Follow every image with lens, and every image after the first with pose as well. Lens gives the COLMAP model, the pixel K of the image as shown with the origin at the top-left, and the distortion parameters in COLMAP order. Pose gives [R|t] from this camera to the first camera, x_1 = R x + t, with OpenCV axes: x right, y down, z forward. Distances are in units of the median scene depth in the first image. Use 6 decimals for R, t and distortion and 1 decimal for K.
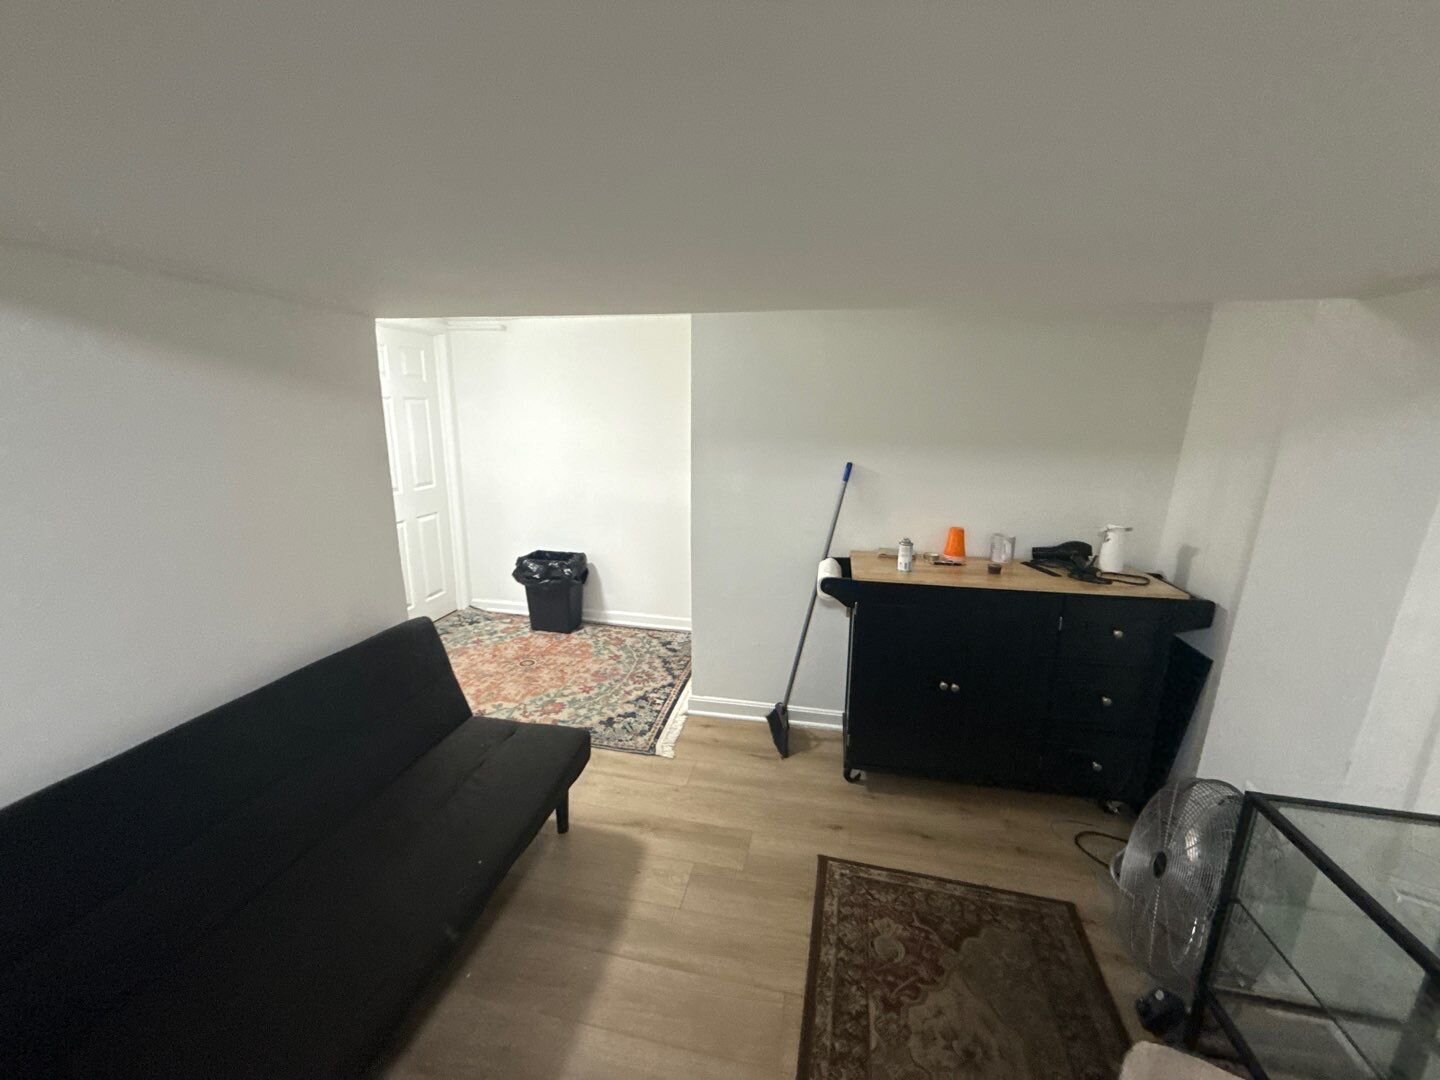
lens RADIAL K [[574.9, 0, 723.6], [0, 574.9, 543.5], [0, 0, 1]] dist [-0.000096, 0.000355]
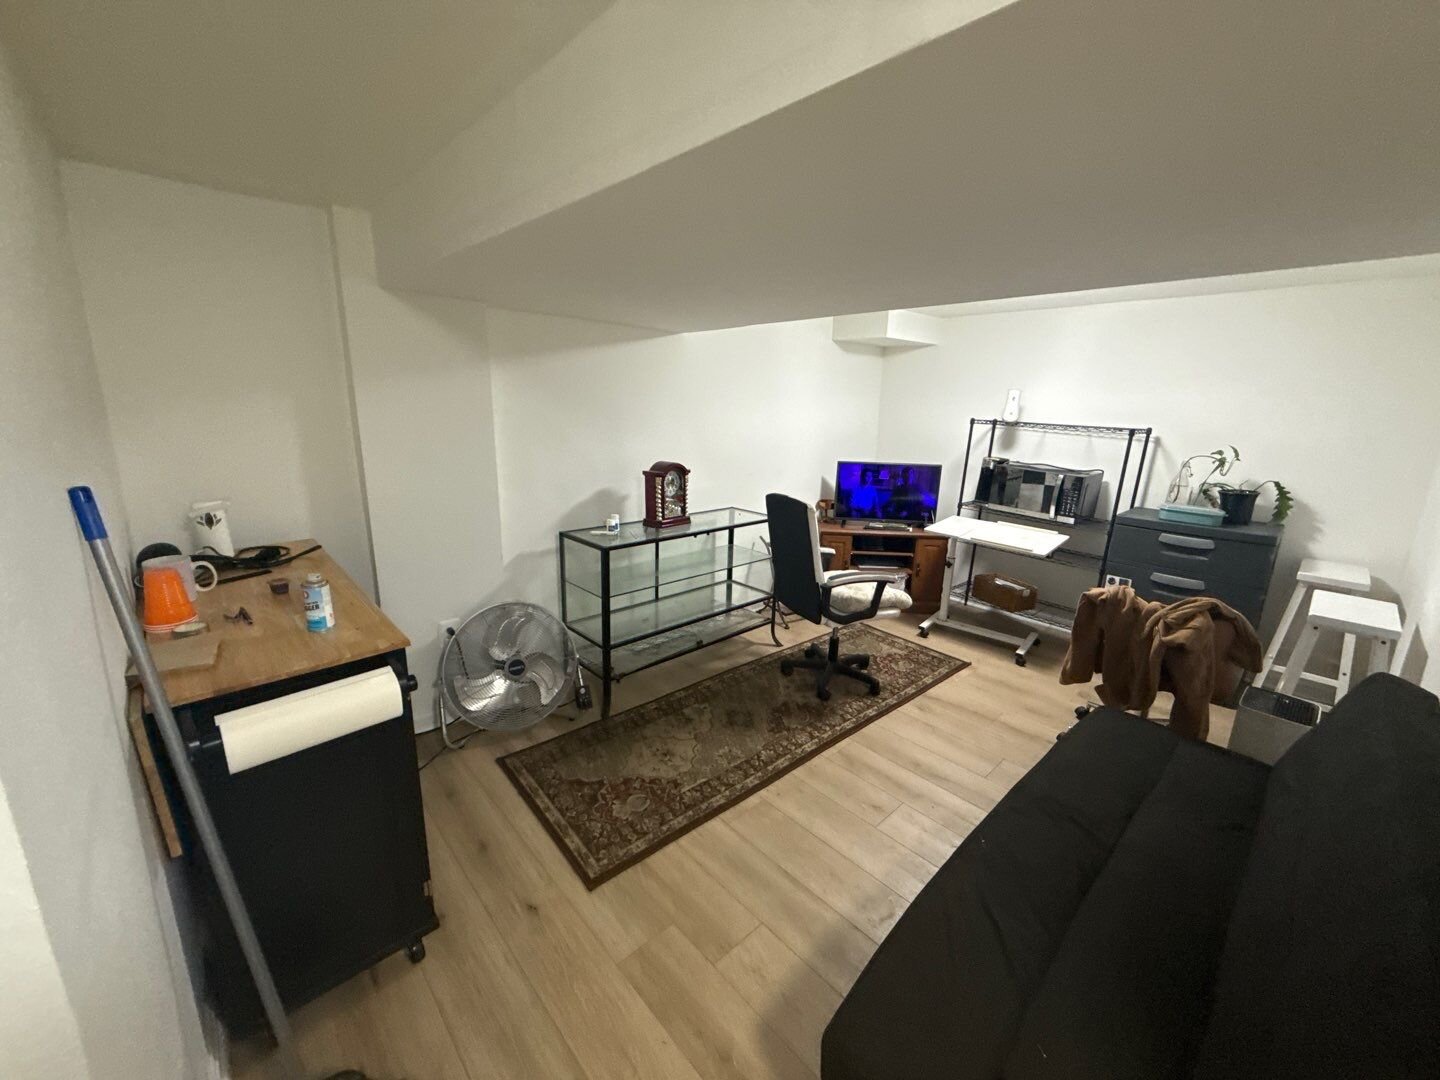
lens RADIAL K [[574.9, 0, 720.2], [0, 574.9, 541.5], [0, 0, 1]] dist [-0.000096, 0.000355]
pose [[-0.816746, -0.172926, 0.550476, -0.465211], [0.093044, 0.902077, 0.421427, -0.338583], [-0.569447, 0.395417, -0.720677, 1.607194]]
